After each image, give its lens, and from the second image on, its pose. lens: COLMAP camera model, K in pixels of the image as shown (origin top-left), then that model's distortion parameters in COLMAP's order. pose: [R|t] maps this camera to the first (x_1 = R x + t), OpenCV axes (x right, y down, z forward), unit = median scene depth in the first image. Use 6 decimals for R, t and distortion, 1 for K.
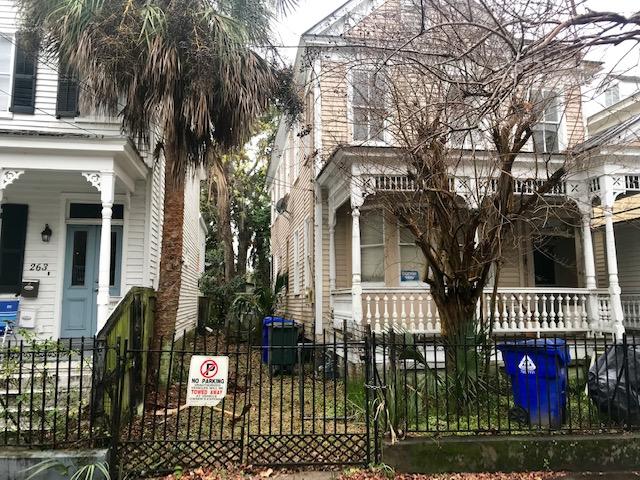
lens RADIAL K [[519.8, 0, 320.0], [0, 519.8, 240.0], [0, 0, 1]] dist [0.004901, -0.002716]
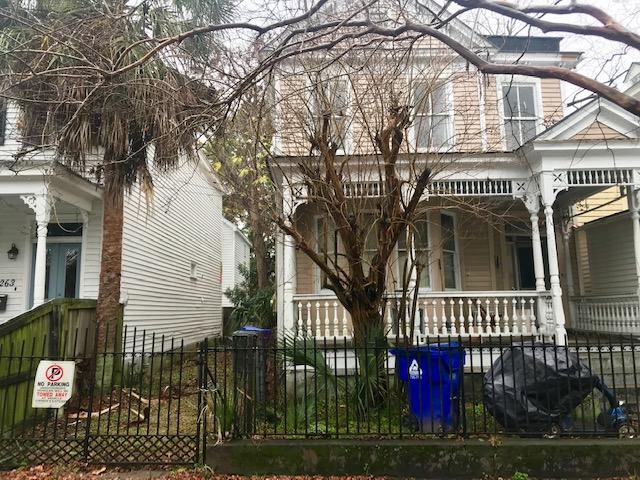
lens RADIAL K [[519.8, 0, 320.0], [0, 519.8, 240.0], [0, 0, 1]] dist [0.004901, -0.002716]
pose [[0.990069, -0.036051, -0.135879, 0.317862], [0.033571, 0.999226, -0.020503, 0.007657], [0.136513, 0.015738, 0.990513, -0.001592]]
